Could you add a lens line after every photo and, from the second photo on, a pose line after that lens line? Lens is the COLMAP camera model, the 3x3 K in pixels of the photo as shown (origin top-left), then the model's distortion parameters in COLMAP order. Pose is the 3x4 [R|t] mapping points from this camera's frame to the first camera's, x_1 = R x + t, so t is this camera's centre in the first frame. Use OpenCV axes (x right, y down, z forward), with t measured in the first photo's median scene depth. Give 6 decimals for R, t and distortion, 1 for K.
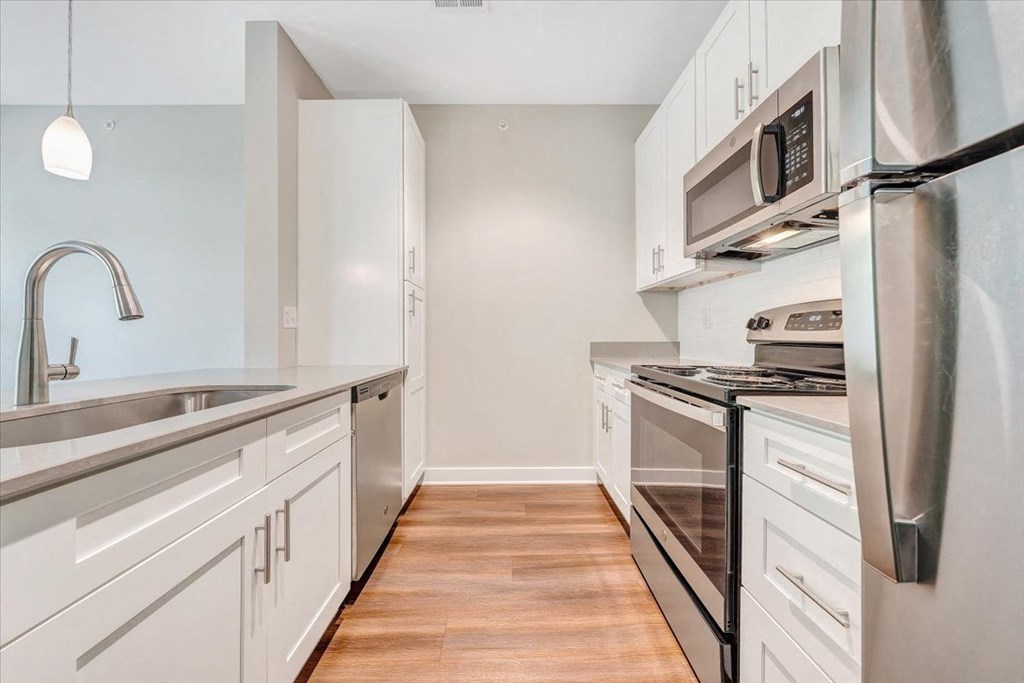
lens RADIAL K [[349.9, 0, 506.3], [0, 349.9, 333.4], [0, 0, 1]] dist [-0.003065, -0.000119]
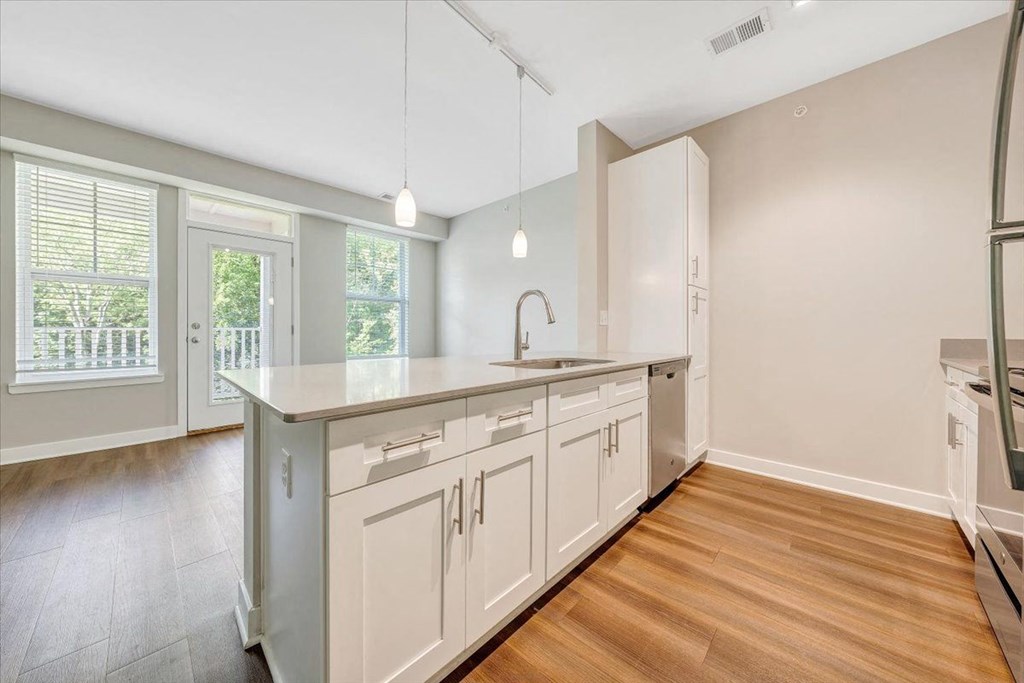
lens RADIAL K [[349.9, 0, 506.3], [0, 349.9, 333.4], [0, 0, 1]] dist [-0.003065, -0.000119]
pose [[0.717281, 0.006542, -0.696753, 0.127473], [0.003634, 0.999907, 0.013129, -0.003297], [0.696774, -0.011949, 0.717191, -0.391331]]
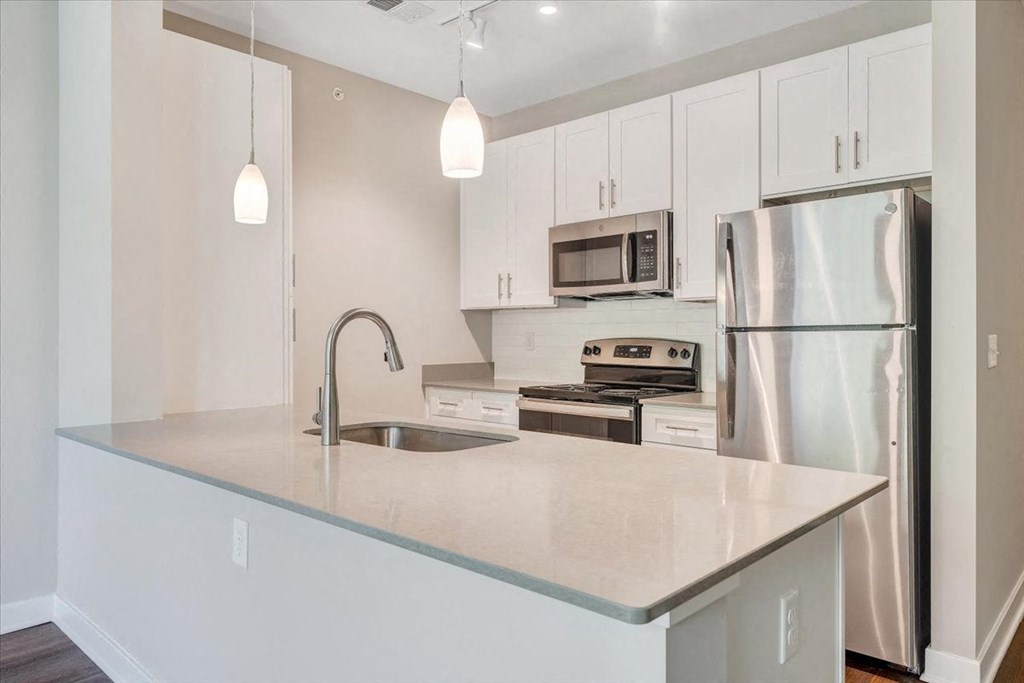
lens RADIAL K [[692.8, 0, 512.0], [0, 692.8, 341.5], [0, 0, 1]] dist [0.000553, 0.000027]
pose [[0.685027, -0.005678, 0.728496, -1.361130], [-0.007034, 0.999871, 0.014407, -0.096044], [-0.728484, -0.014993, 0.684899, -0.558439]]
